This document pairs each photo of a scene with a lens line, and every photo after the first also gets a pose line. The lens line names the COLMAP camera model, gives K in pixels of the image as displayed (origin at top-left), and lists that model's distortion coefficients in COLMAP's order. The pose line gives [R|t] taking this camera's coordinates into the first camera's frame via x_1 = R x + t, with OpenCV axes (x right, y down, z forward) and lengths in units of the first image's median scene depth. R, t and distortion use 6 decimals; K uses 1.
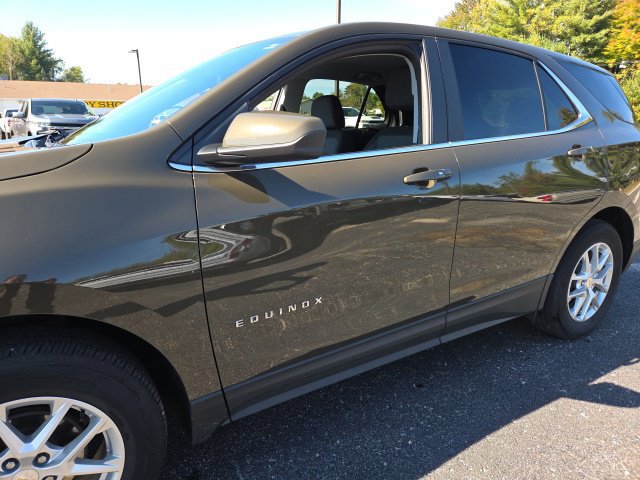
lens RADIAL K [[442.9, 0, 321.0], [0, 442.9, 242.7], [0, 0, 1]] dist [0.066412, -0.045912]
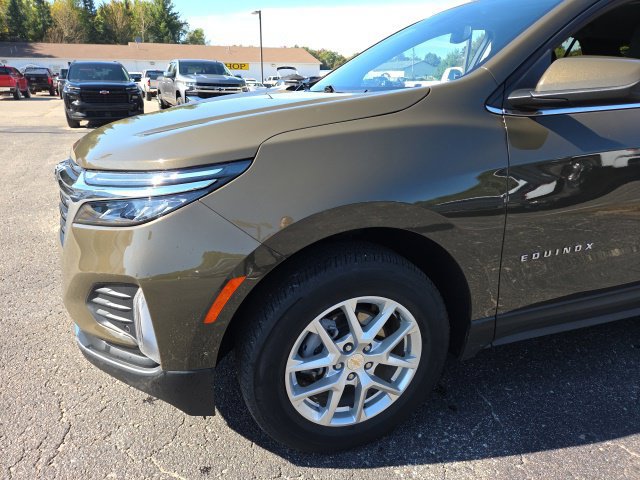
lens RADIAL K [[442.9, 0, 323.8], [0, 442.9, 245.7], [0, 0, 1]] dist [0.066412, -0.045912]
pose [[0.977856, 0.082715, -0.192238, -0.253423], [-0.067135, 0.994013, 0.086202, 0.049295], [0.198218, -0.071387, 0.977555, -0.095872]]
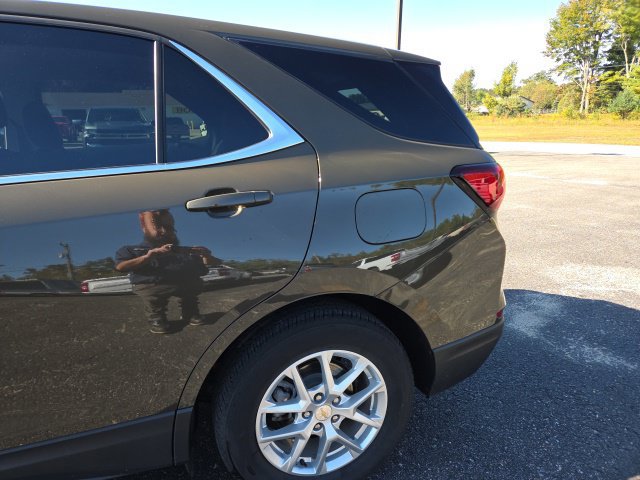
lens RADIAL K [[442.9, 0, 313.6], [0, 442.9, 241.1], [0, 0, 1]] dist [0.066412, -0.045912]
pose [[0.969175, 0.052426, -0.240731, 0.703302], [-0.053601, 0.998561, 0.001670, -0.136305], [0.240472, 0.011285, 0.970590, 0.418724]]
